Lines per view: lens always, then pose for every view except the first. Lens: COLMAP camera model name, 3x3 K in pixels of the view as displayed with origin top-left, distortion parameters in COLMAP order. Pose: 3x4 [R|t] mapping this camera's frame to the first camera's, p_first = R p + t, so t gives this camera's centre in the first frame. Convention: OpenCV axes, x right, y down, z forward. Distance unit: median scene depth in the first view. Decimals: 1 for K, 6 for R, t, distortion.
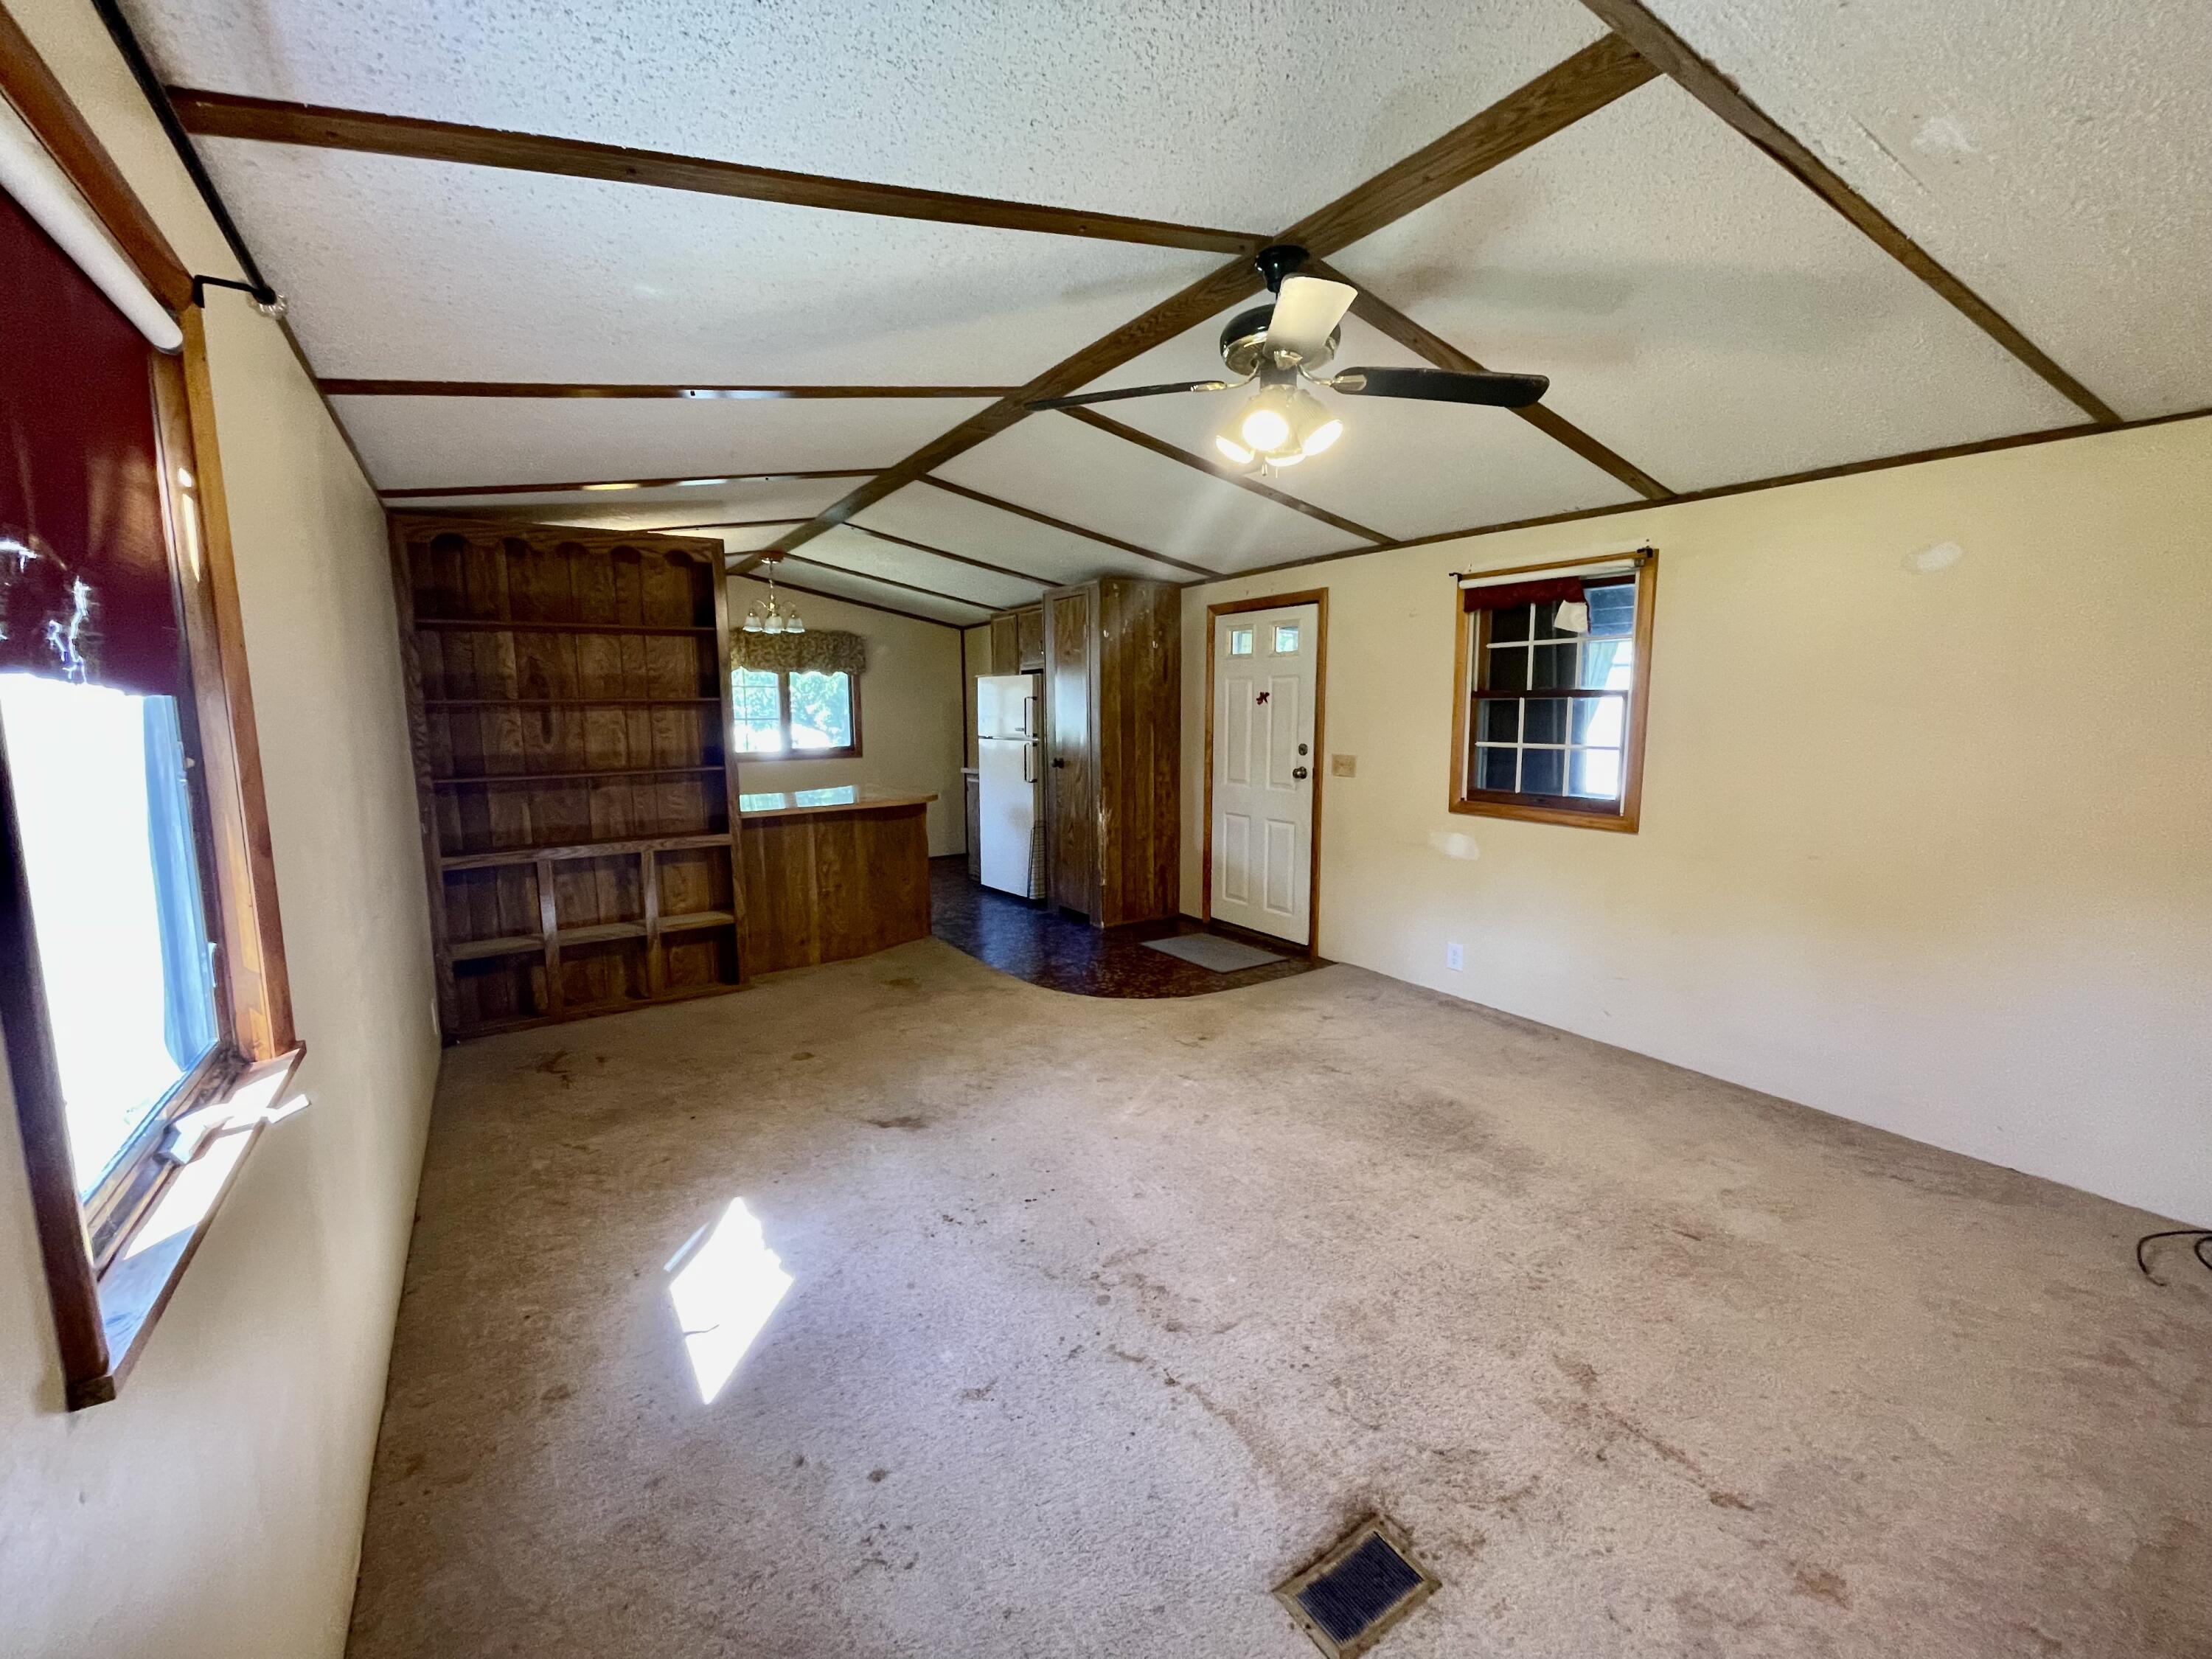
lens RADIAL K [[886.8, 0, 1097.2], [0, 886.8, 825.8], [0, 0, 1]] dist [-0.005134, 0.000724]
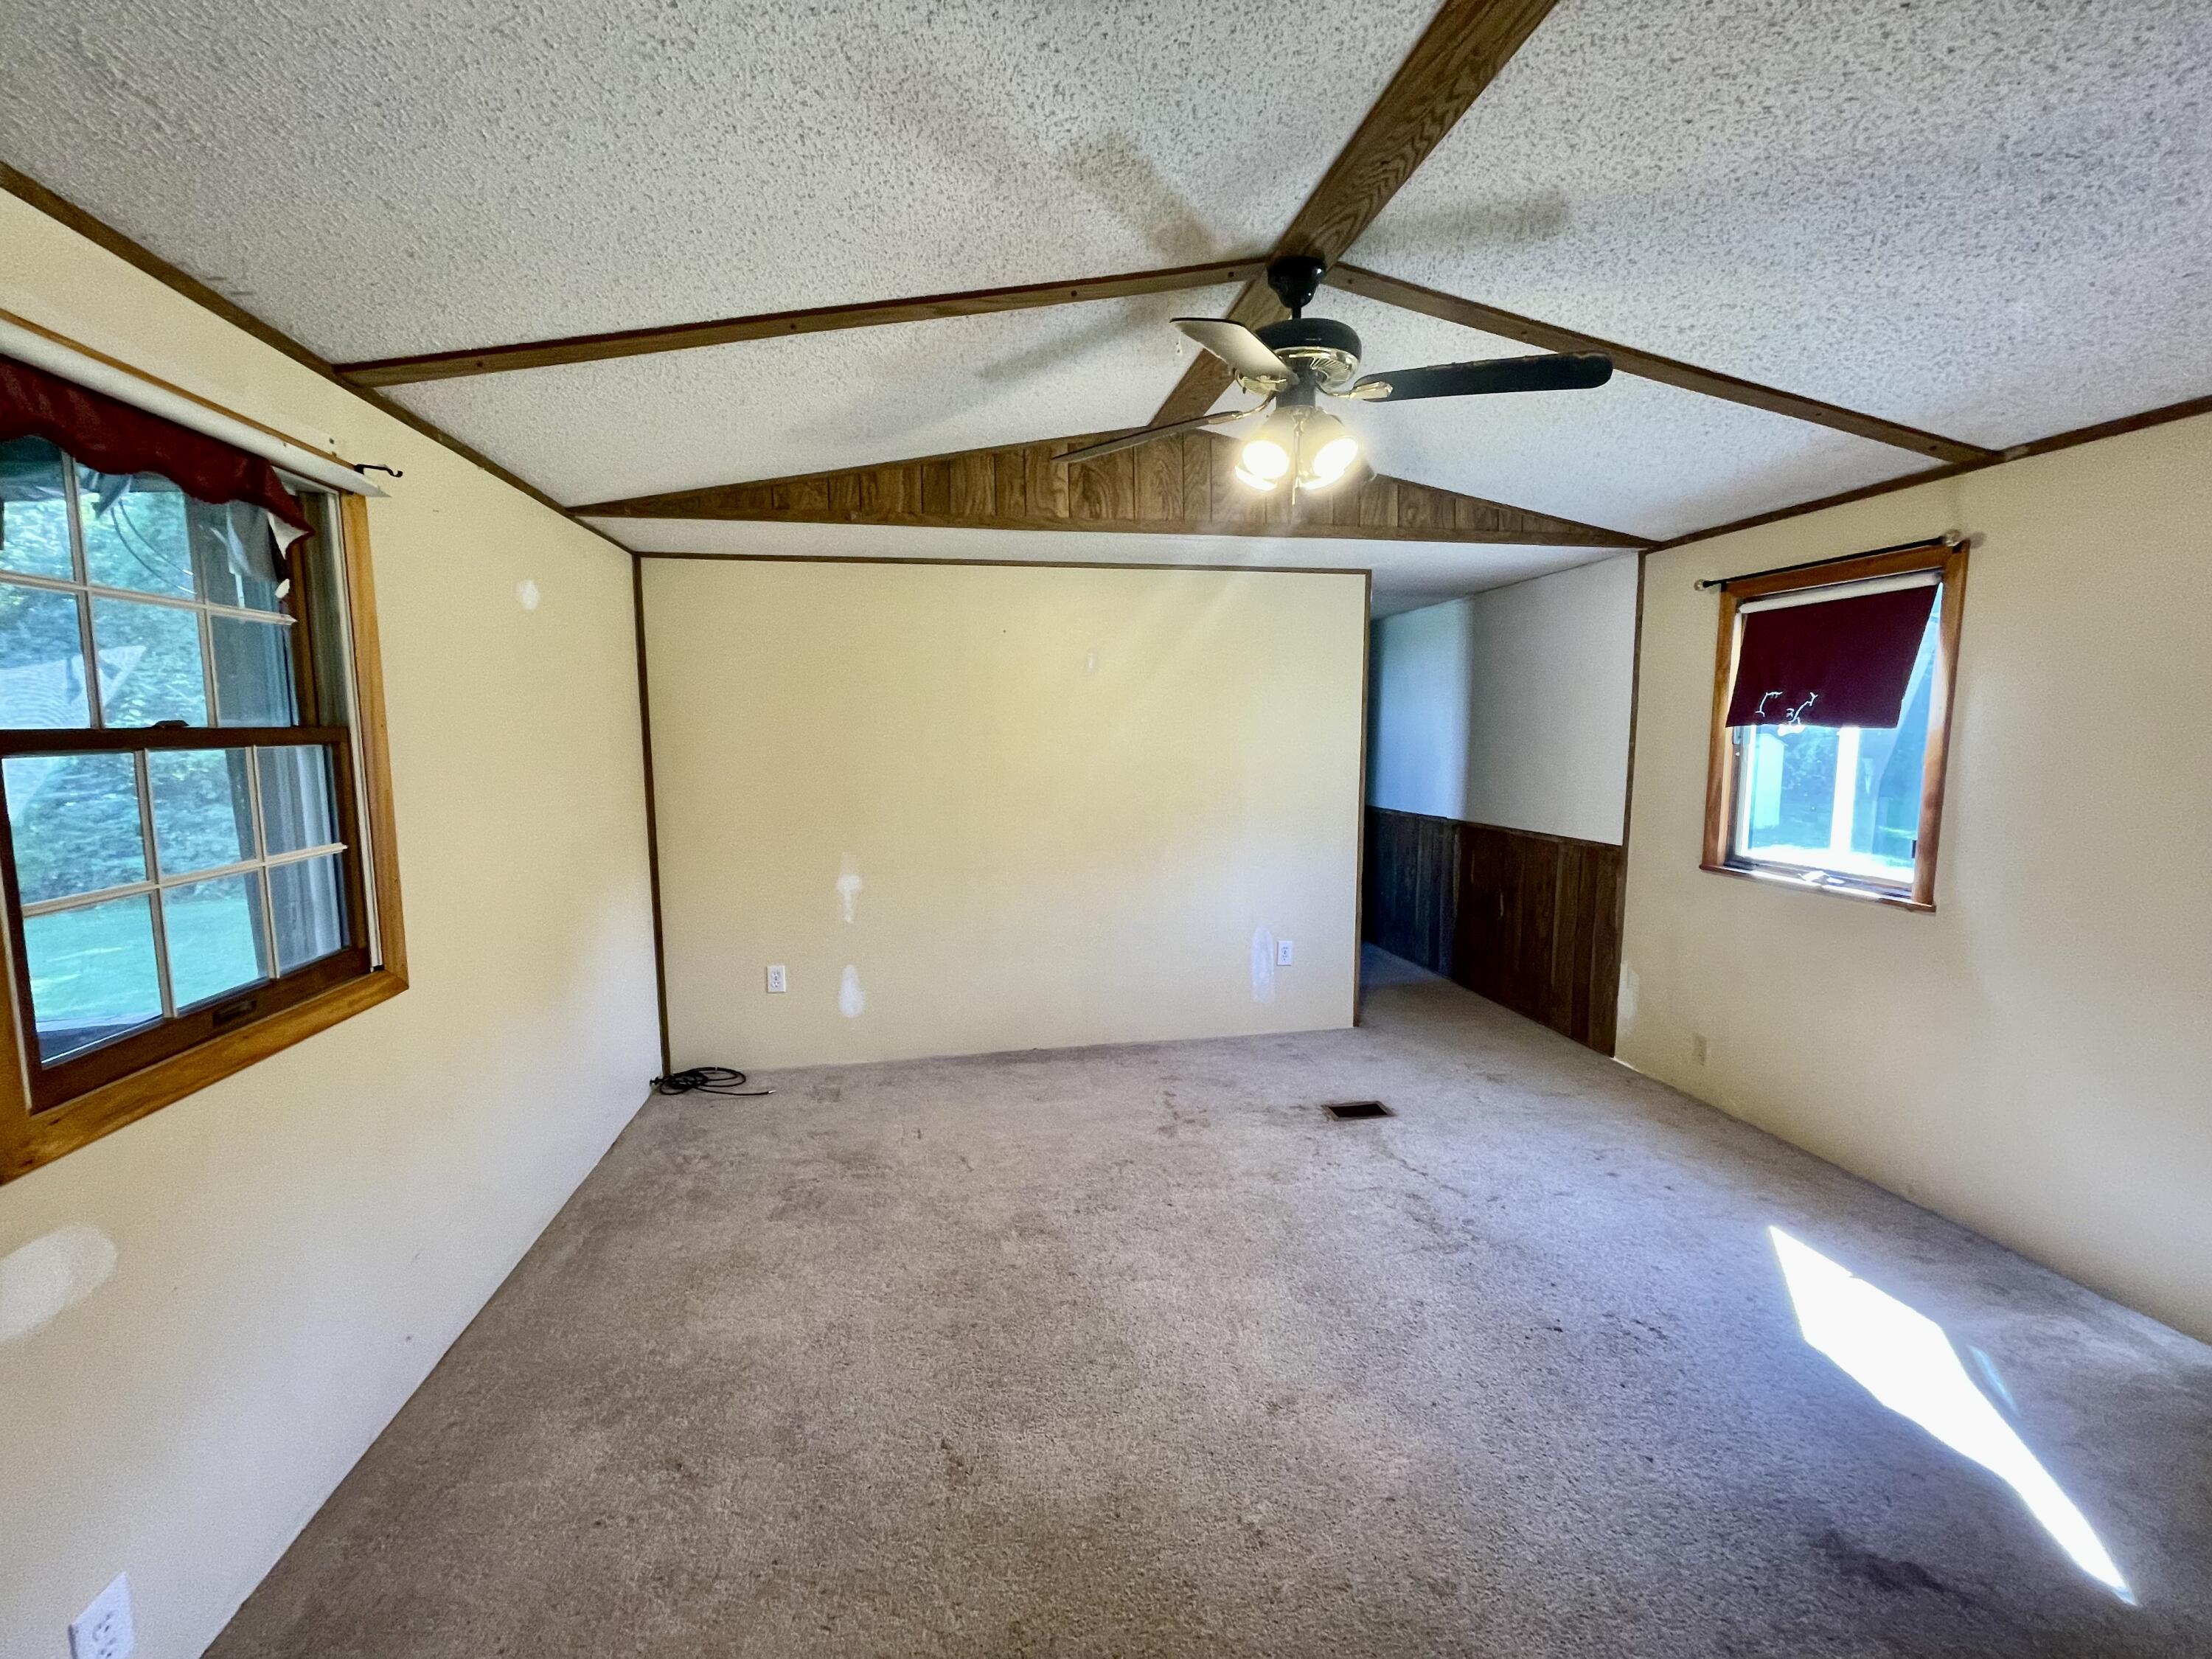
lens RADIAL K [[886.8, 0, 1099.6], [0, 886.8, 817.8], [0, 0, 1]] dist [-0.005134, 0.000724]
pose [[-0.913703, -0.030342, 0.405249, -0.002481], [0.067628, 0.971951, 0.225252, -0.146882], [-0.400717, 0.233219, -0.886022, 0.996224]]
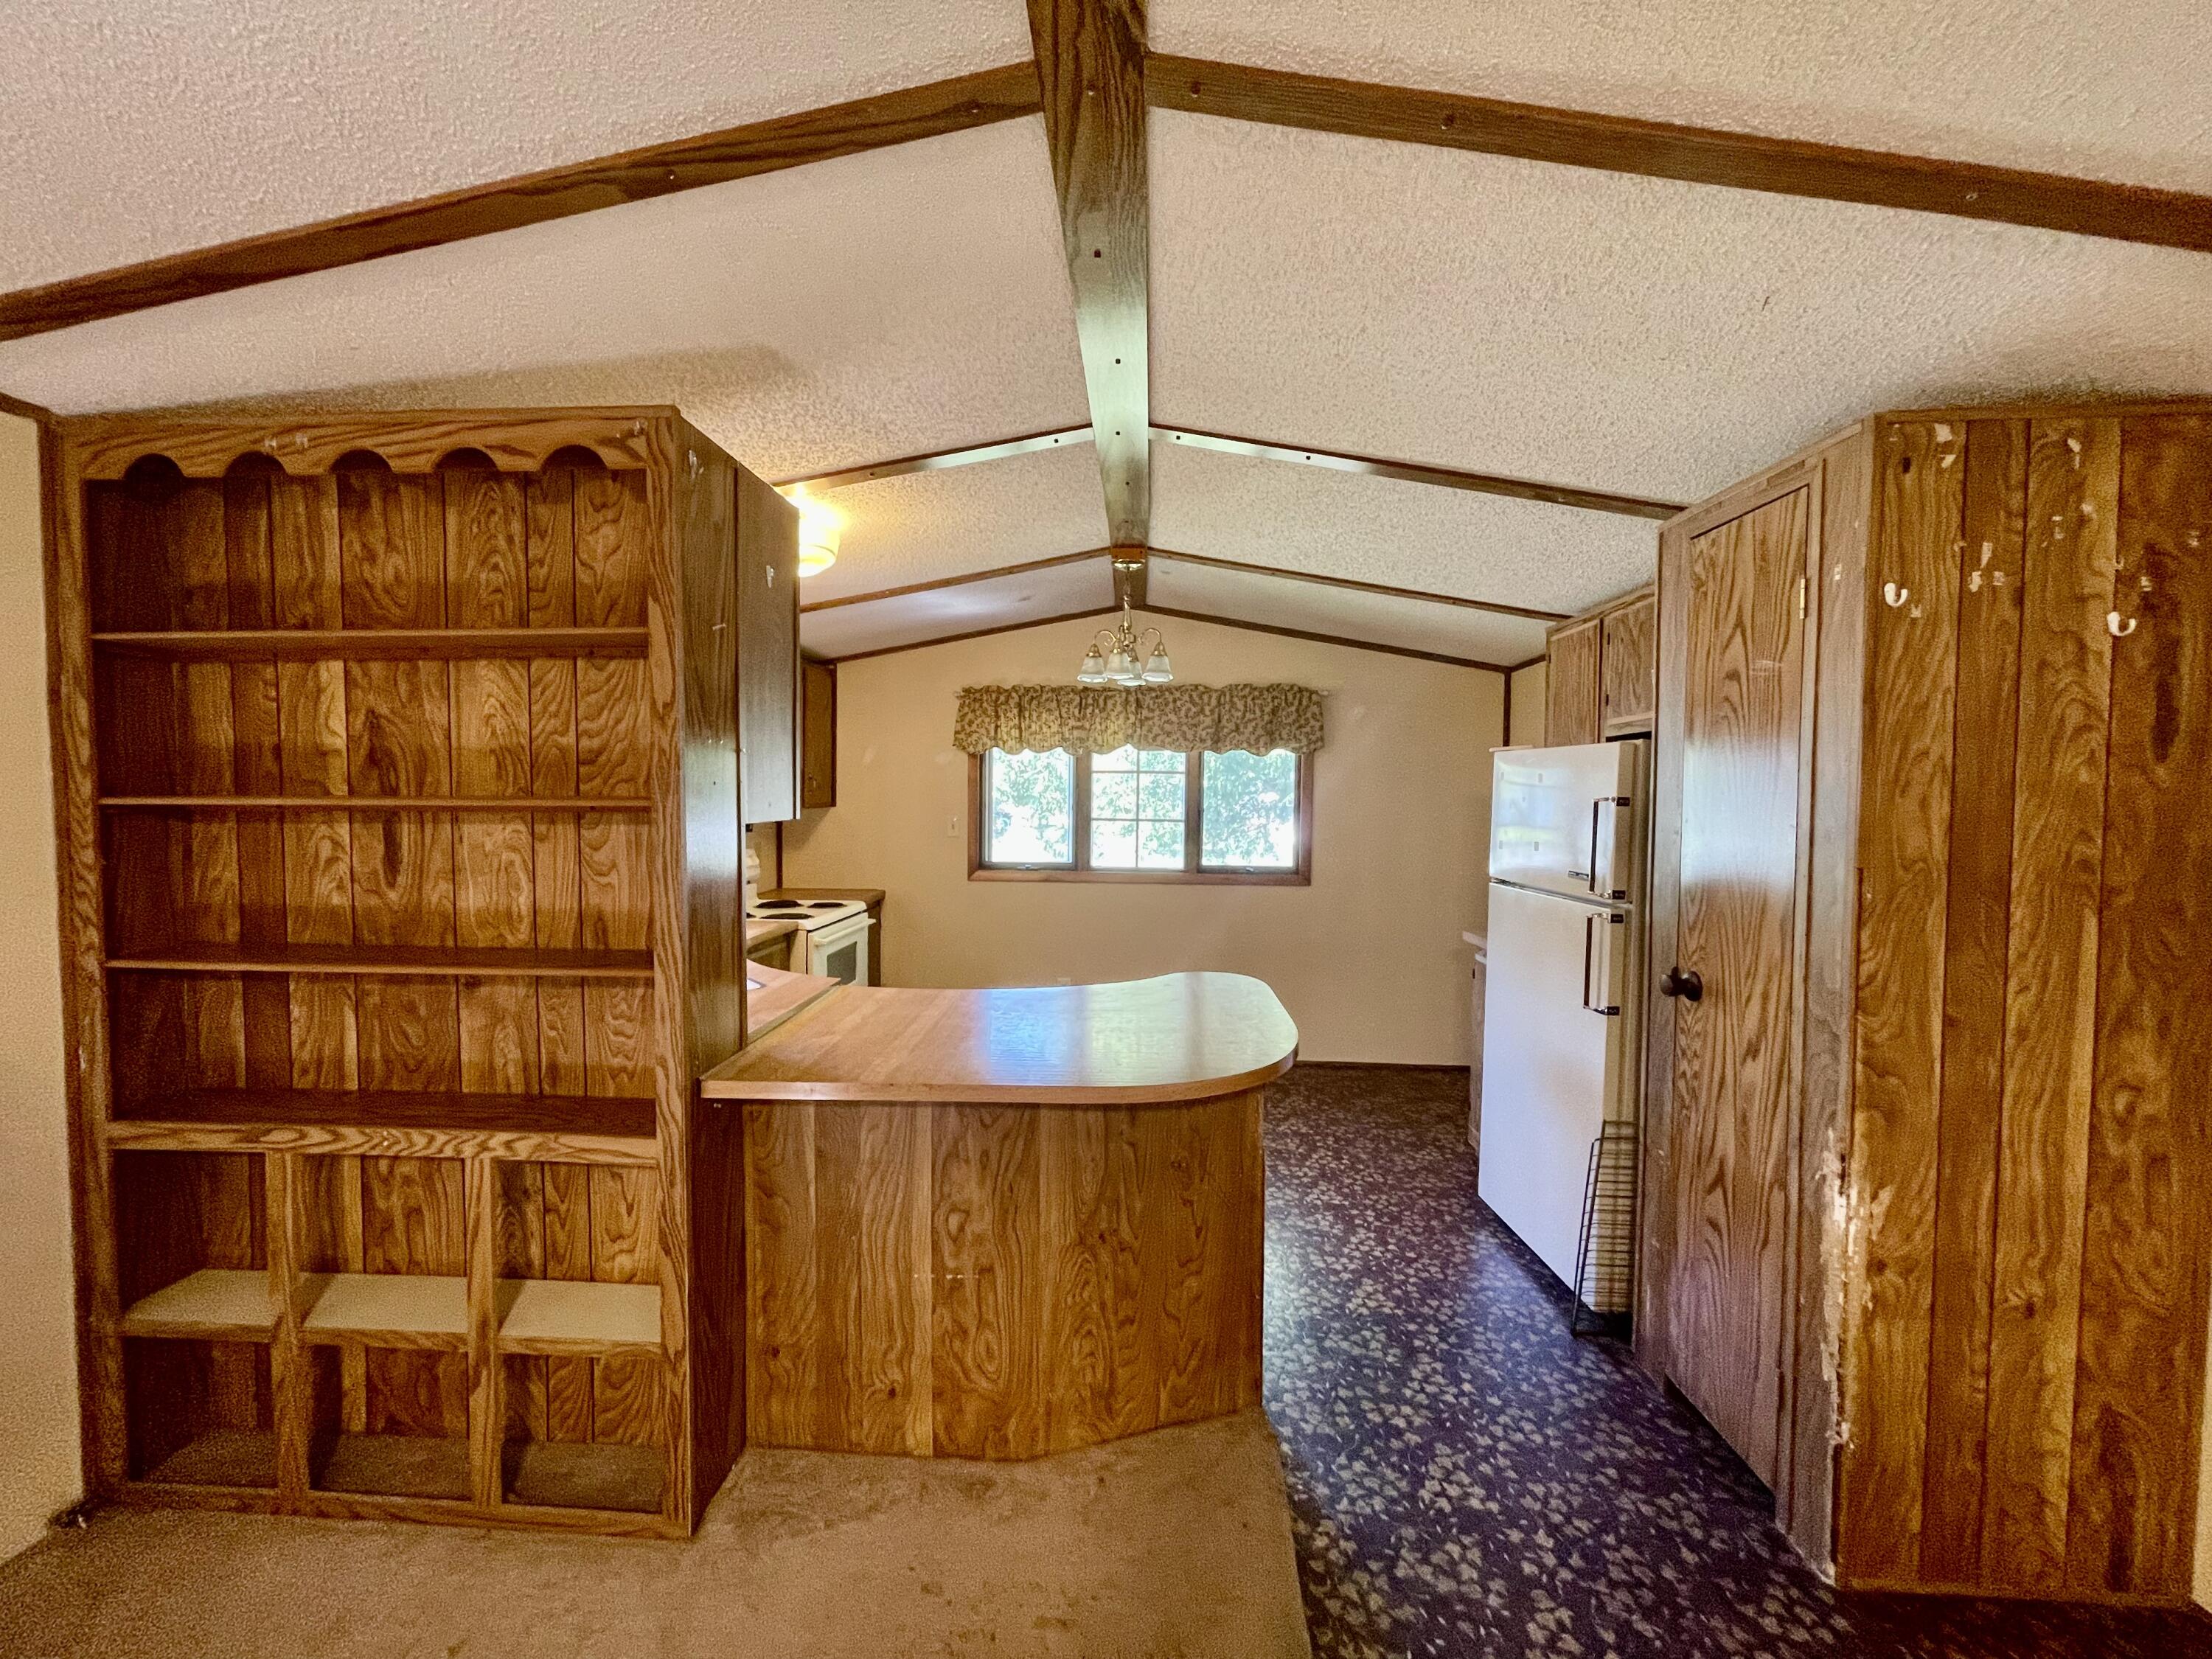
lens RADIAL K [[886.8, 0, 1096.9], [0, 886.8, 830.4], [0, 0, 1]] dist [-0.005134, 0.000724]
pose [[0.790683, 0.038860, -0.610991, -0.022429], [-0.094876, 0.993705, -0.059578, -0.124216], [0.604829, 0.105075, 0.789393, 0.797365]]
